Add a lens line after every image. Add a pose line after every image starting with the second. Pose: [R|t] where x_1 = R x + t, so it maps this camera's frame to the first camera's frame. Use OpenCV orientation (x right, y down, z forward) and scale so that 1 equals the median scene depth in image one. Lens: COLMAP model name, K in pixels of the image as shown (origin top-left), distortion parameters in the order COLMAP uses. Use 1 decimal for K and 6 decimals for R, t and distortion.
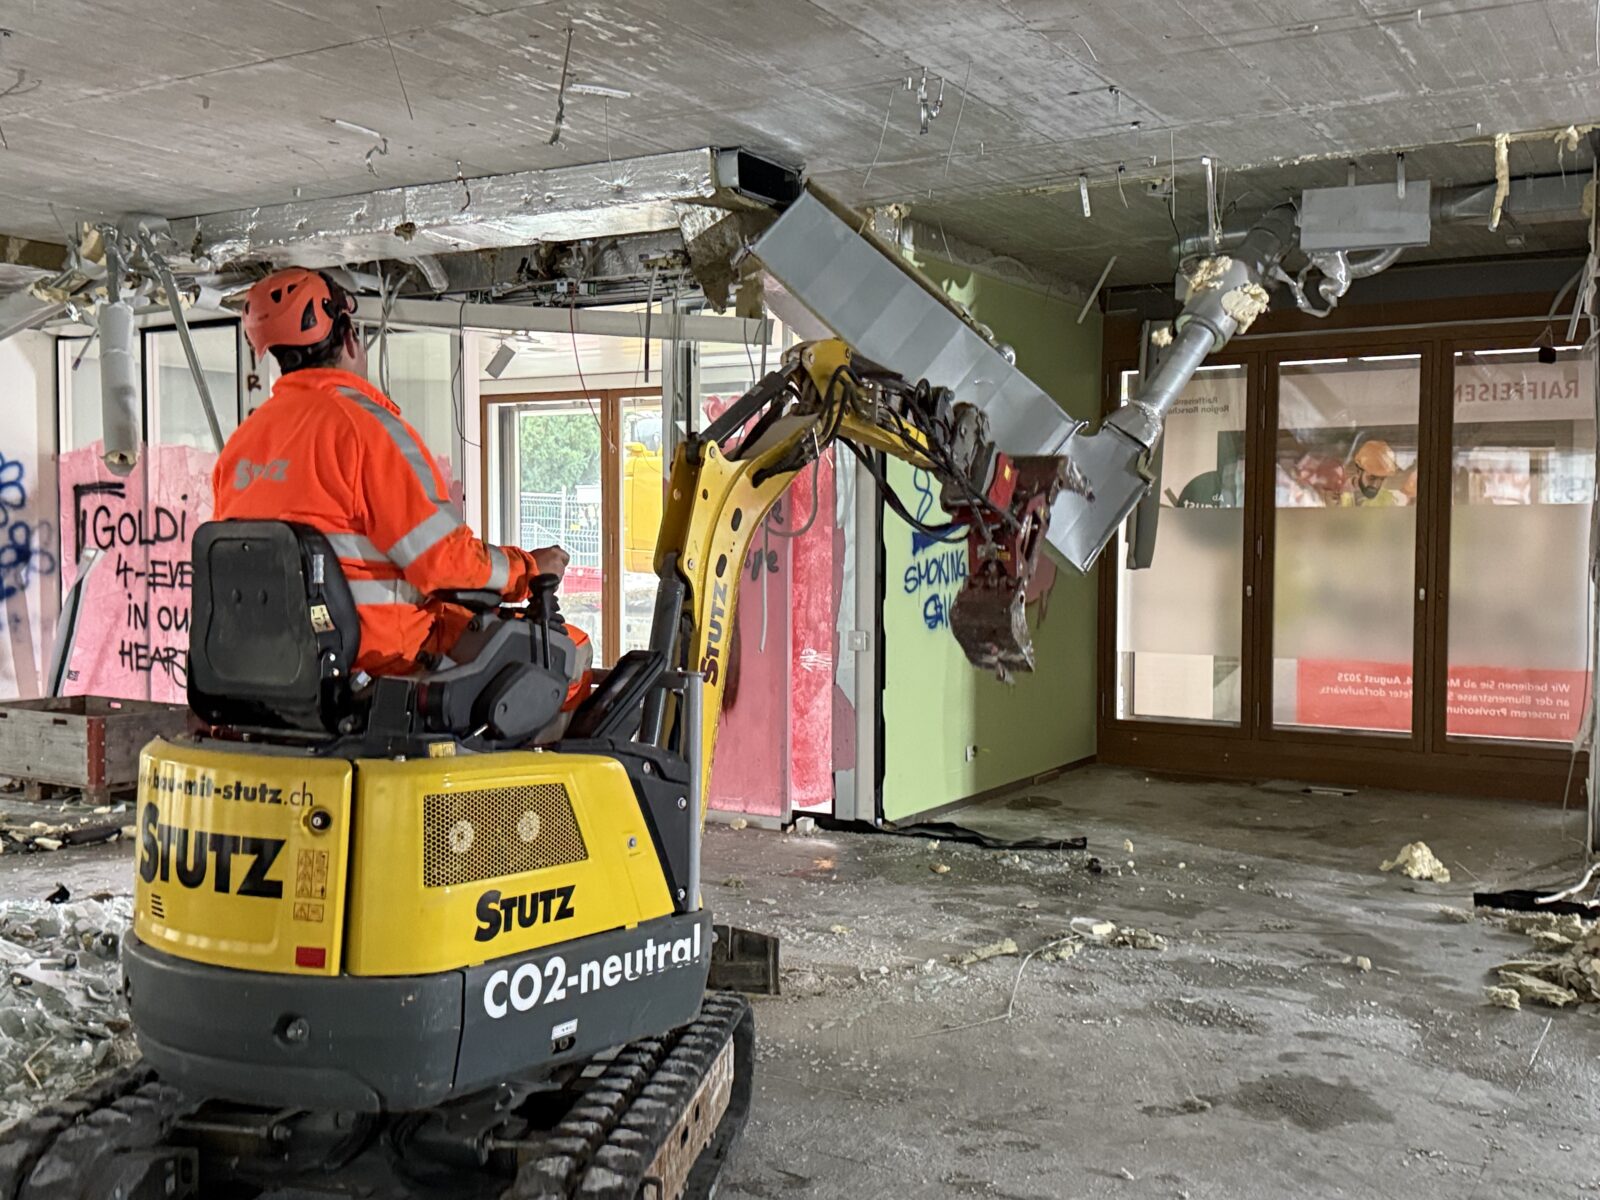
lens RADIAL K [[1606.2, 0, 799.7], [0, 1606.2, 616.9], [0, 0, 1]] dist [0.046584, 0.000000]
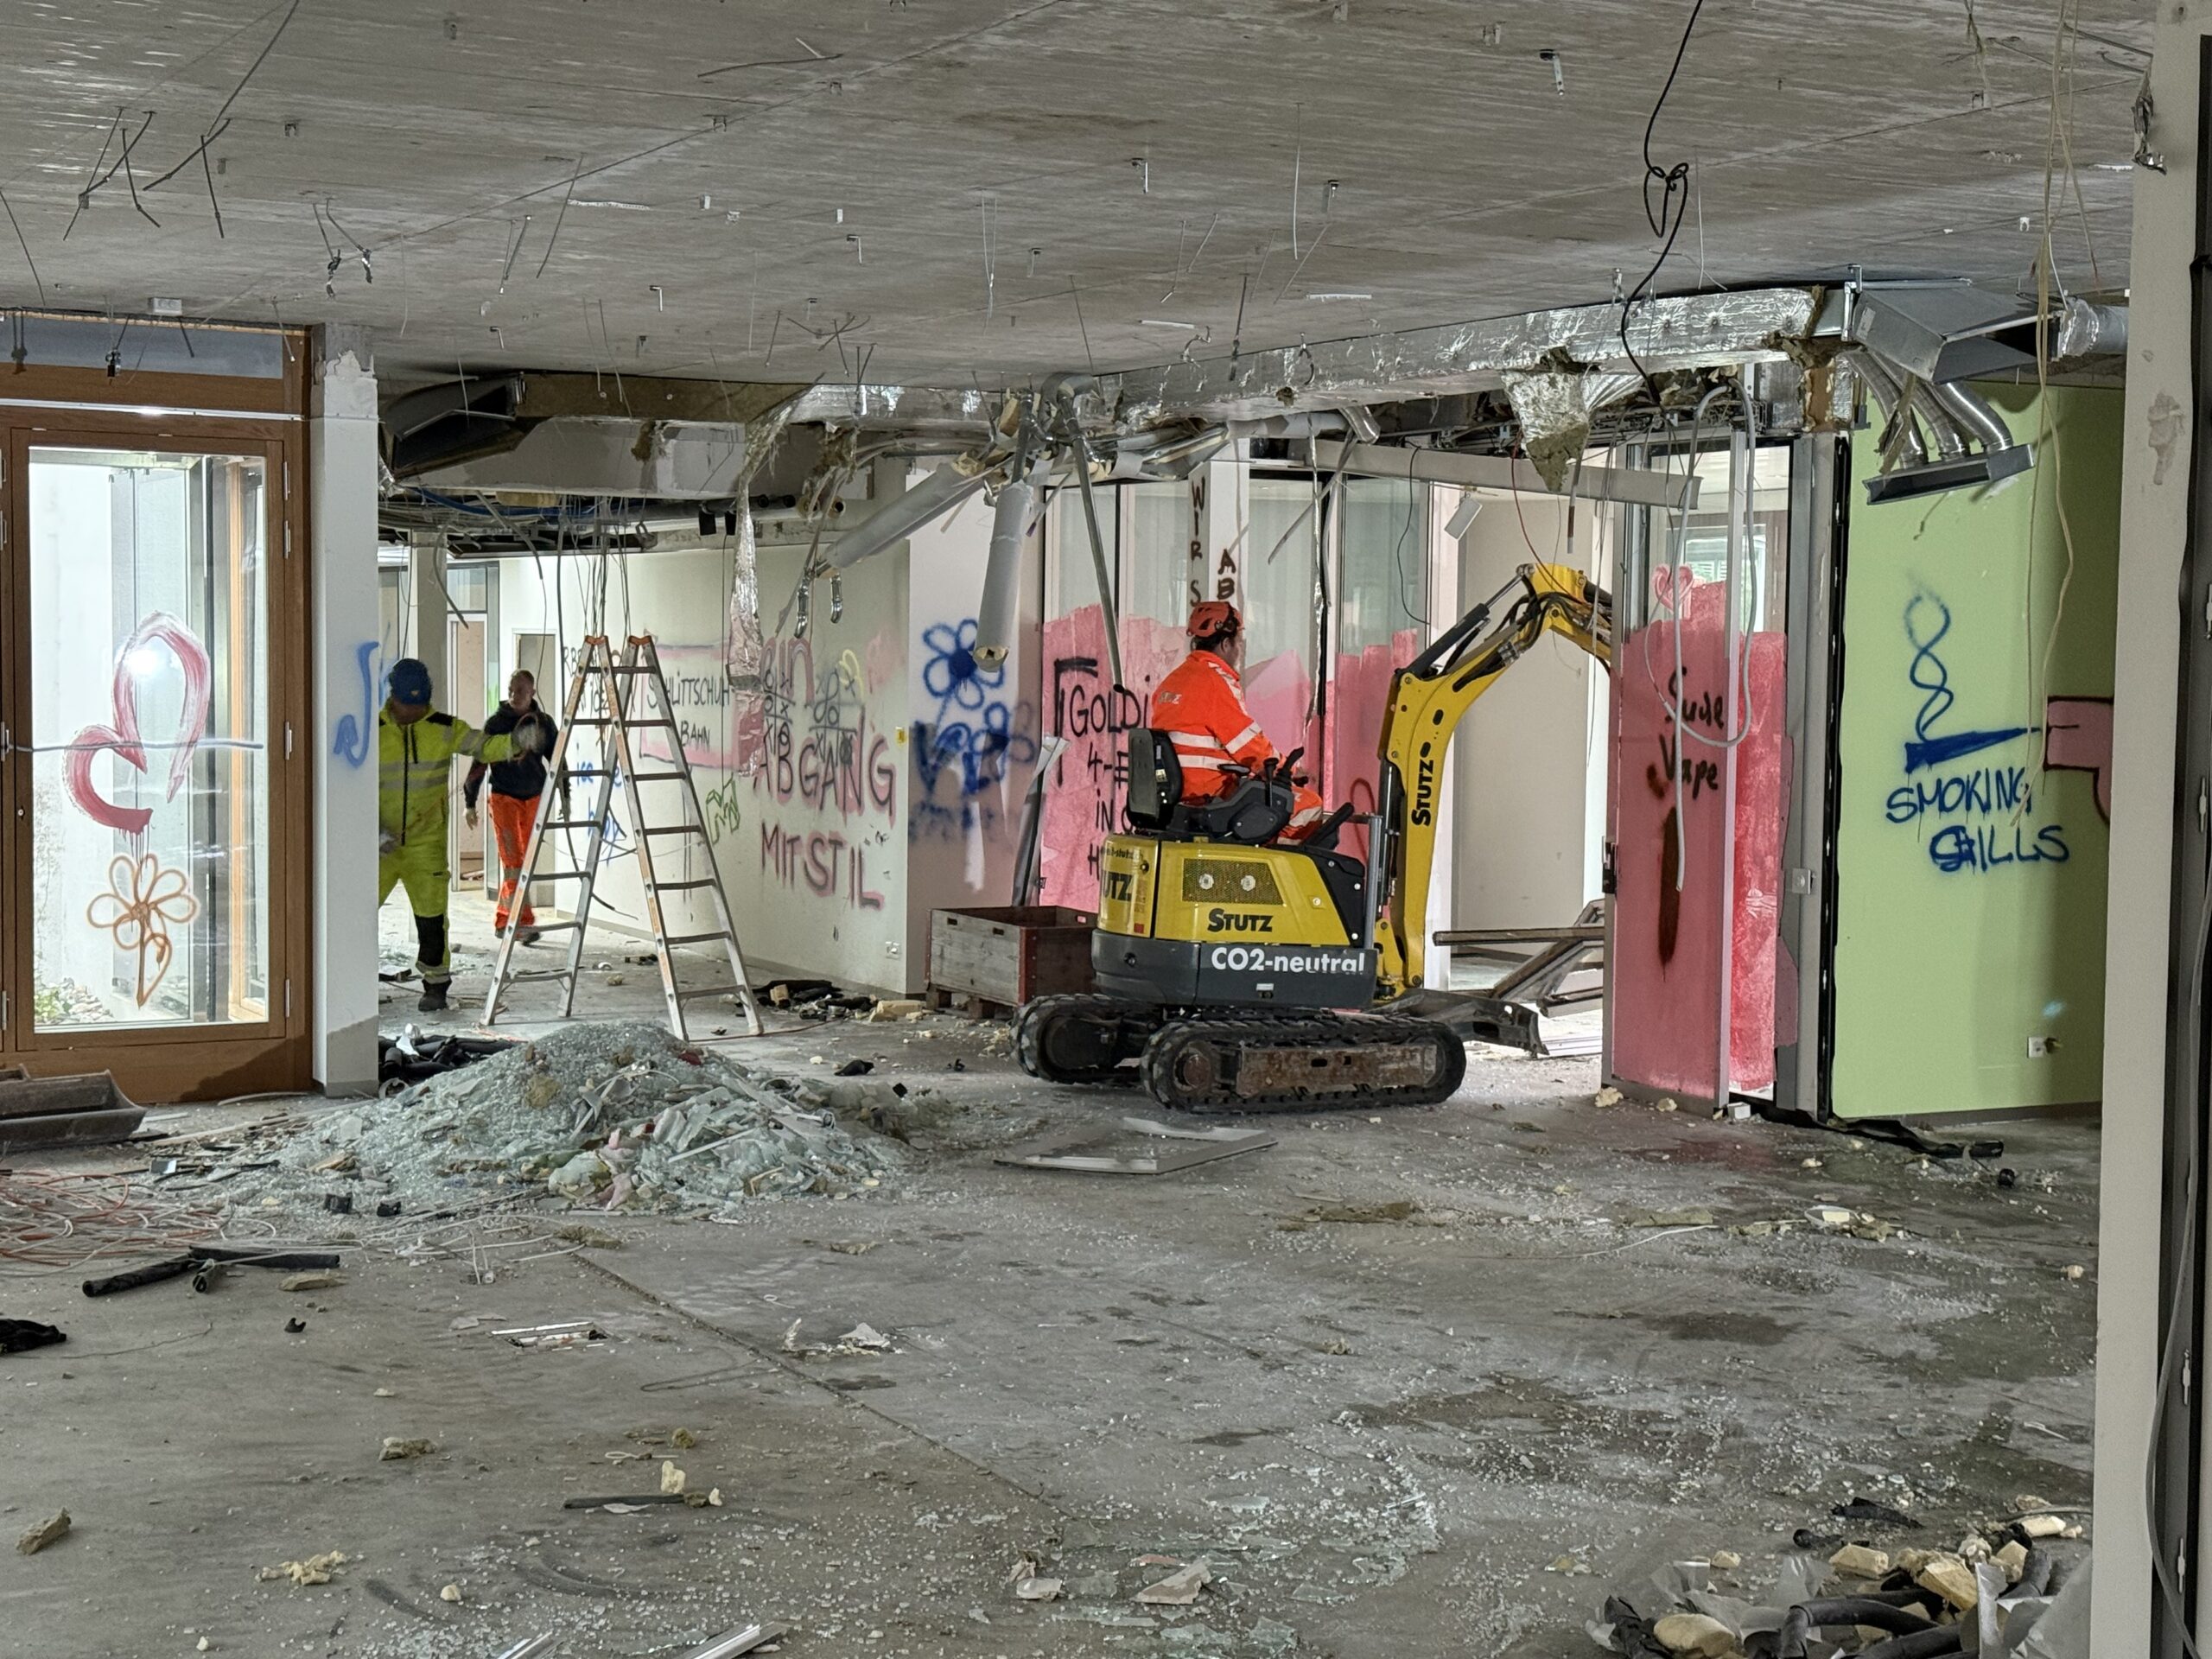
lens RADIAL K [[3101.0, 0, 1095.2], [0, 3101.0, 813.8], [0, 0, 1]] dist [0.110179, 0.000000]
pose [[0.854260, 0.034916, -0.518672, 0.526647], [-0.036542, 0.999307, 0.007086, -0.016165], [0.518560, 0.012900, 0.854944, -0.481410]]
